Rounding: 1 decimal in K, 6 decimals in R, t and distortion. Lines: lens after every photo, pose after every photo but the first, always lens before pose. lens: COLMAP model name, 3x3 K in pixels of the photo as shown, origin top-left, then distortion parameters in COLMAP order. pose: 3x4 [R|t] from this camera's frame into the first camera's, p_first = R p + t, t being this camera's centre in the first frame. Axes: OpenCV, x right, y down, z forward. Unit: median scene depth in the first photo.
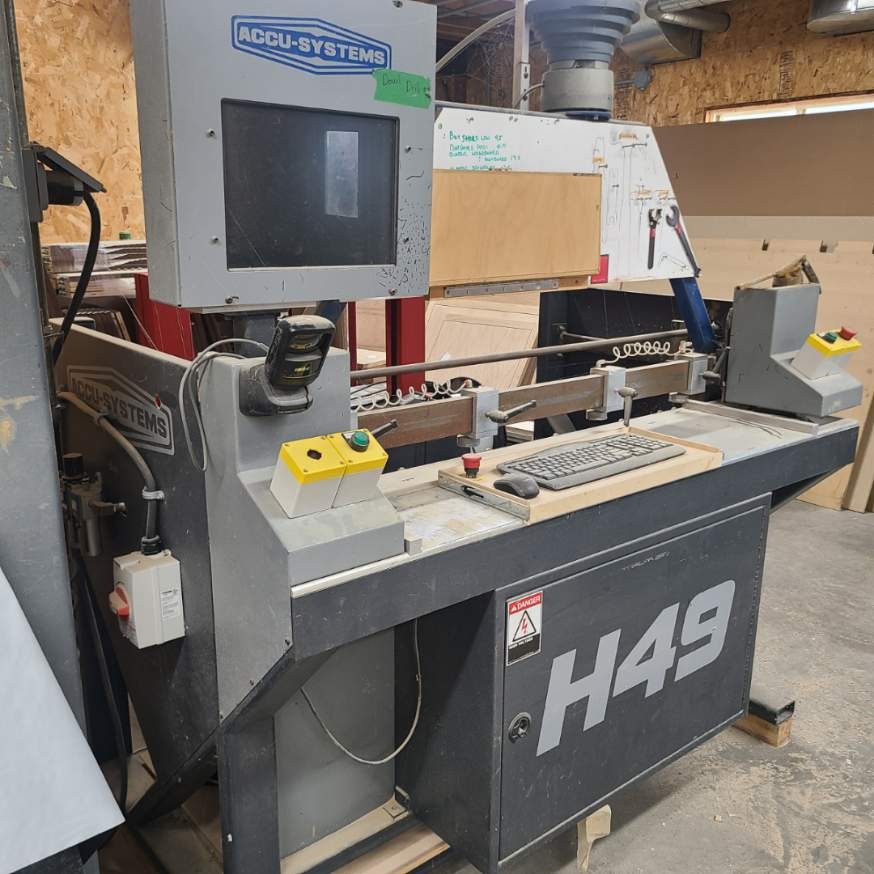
lens RADIAL K [[856.4, 0, 435.1], [0, 856.4, 446.0], [0, 0, 1]] dist [0.052260, 0.001095]
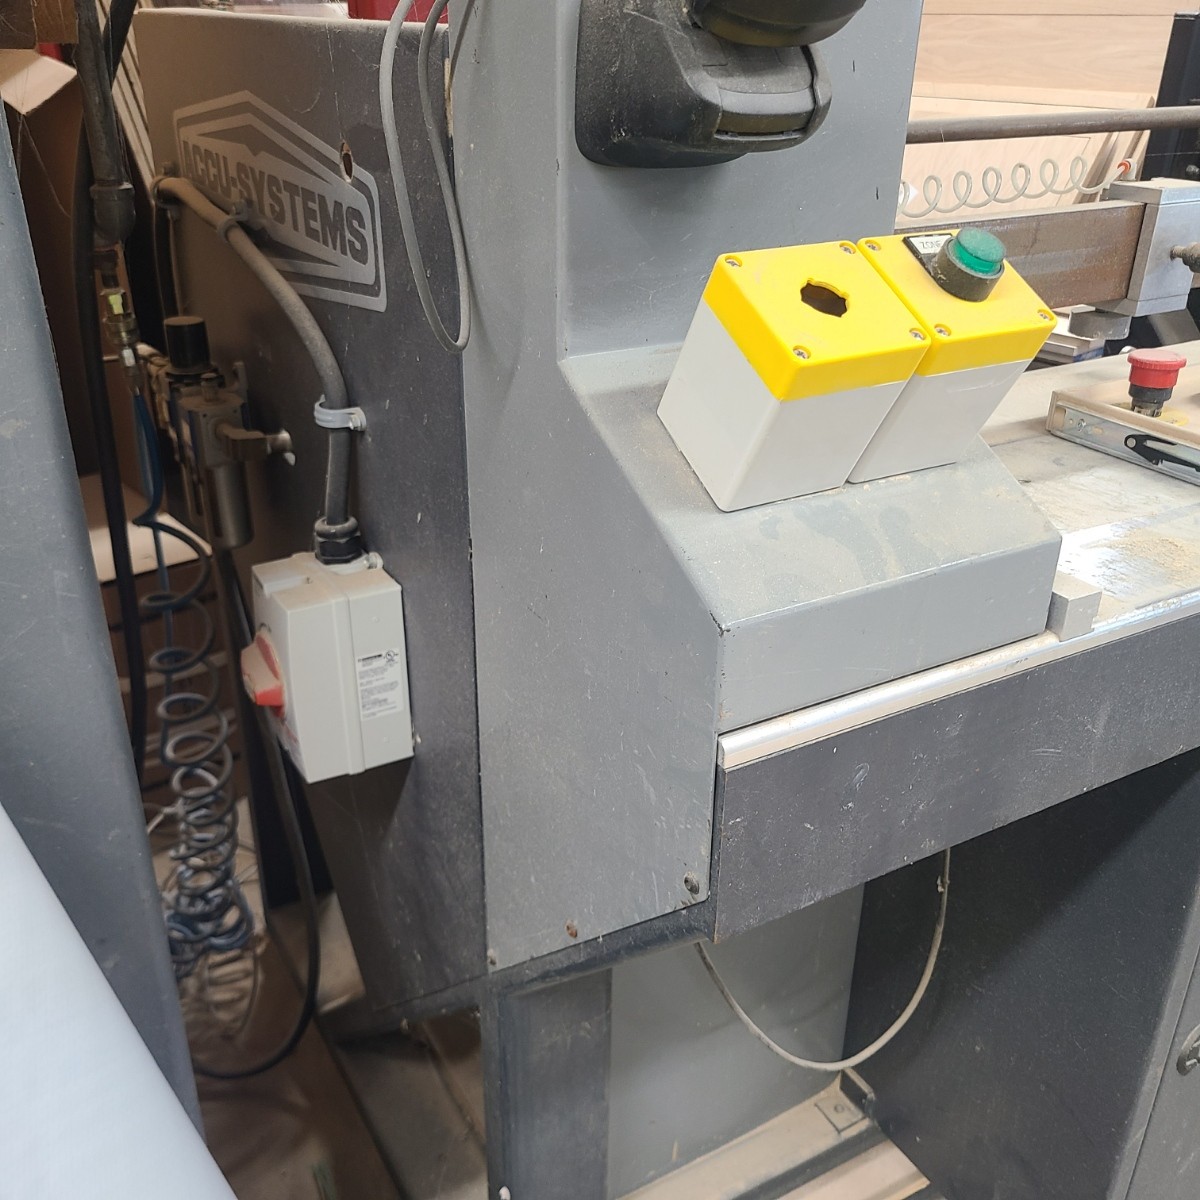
lens RADIAL K [[1175.9, 0, 597.4], [0, 1175.9, 612.3], [0, 0, 1]] dist [0.052260, 0.001095]
pose [[0.986134, 0.075401, -0.147835, -0.123219], [-0.044539, 0.978389, 0.201919, 0.029848], [0.159865, -0.192535, 0.968180, 0.478157]]
